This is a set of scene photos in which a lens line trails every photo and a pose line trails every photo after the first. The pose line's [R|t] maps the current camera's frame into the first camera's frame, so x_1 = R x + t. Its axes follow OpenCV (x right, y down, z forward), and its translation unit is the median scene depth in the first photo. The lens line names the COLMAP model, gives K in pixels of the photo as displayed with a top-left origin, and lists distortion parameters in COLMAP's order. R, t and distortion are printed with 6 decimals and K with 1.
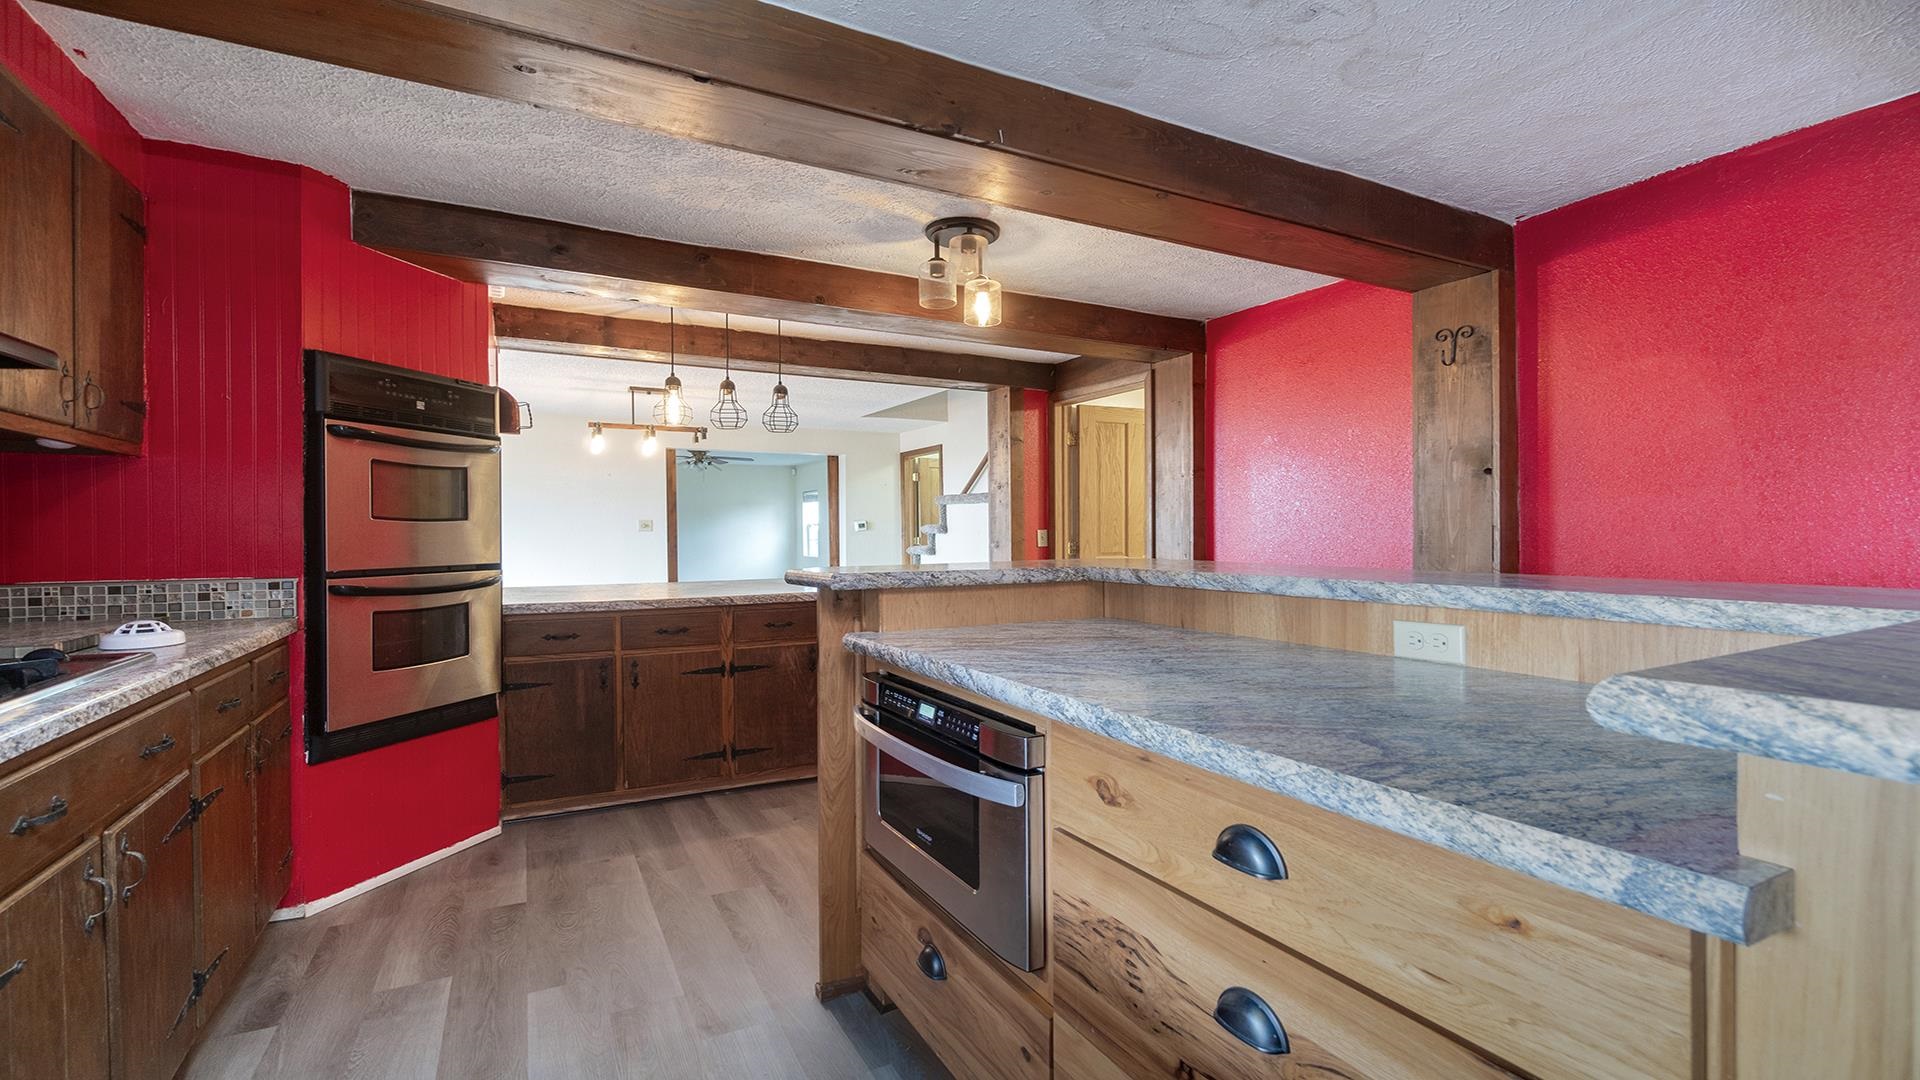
lens RADIAL K [[835.8, 0, 960.6], [0, 835.8, 535.8], [0, 0, 1]] dist [-0.003047, -0.000658]
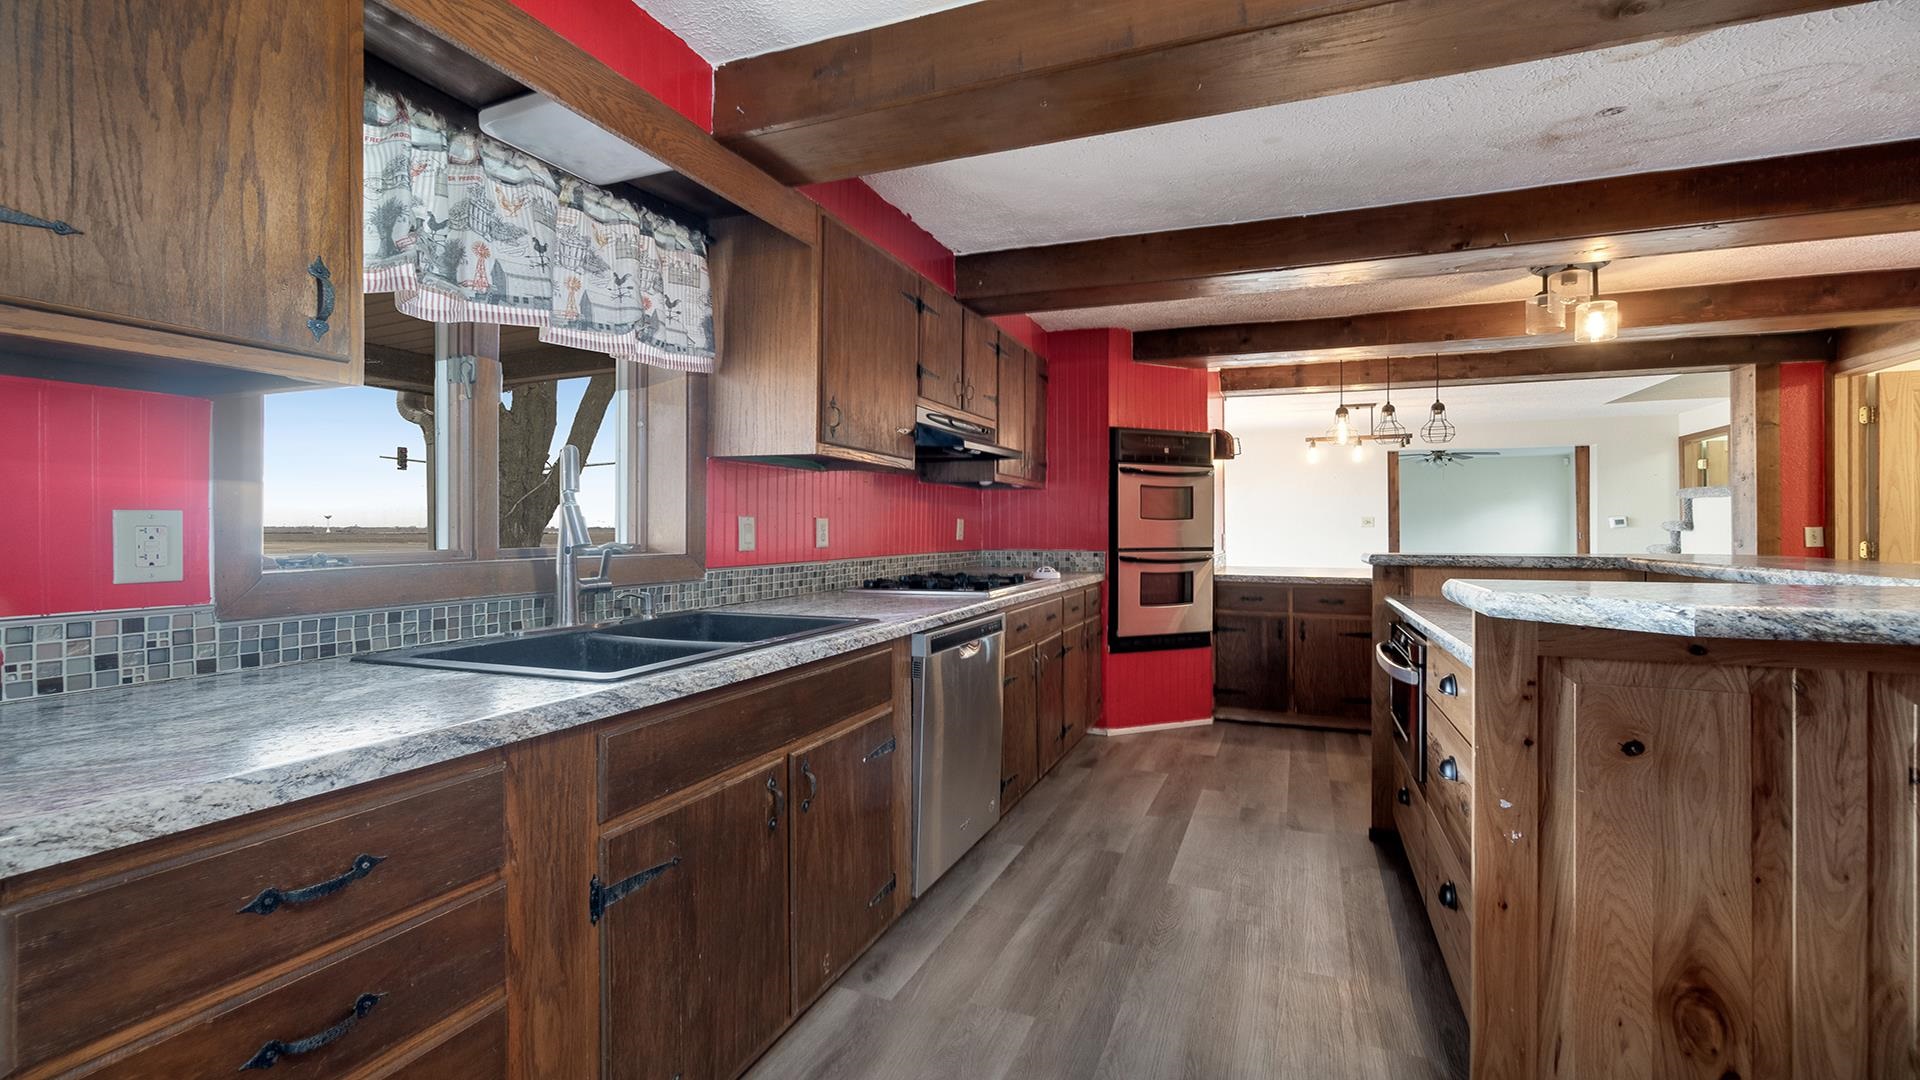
lens RADIAL K [[871.6, 0, 951.1], [0, 871.6, 539.7], [0, 0, 1]] dist [0.000291, -0.000005]
pose [[0.640744, 0.015117, -0.767606, 0.367909], [-0.008578, 0.999885, 0.012532, 0.003754], [0.767707, -0.001445, 0.640800, -0.394457]]
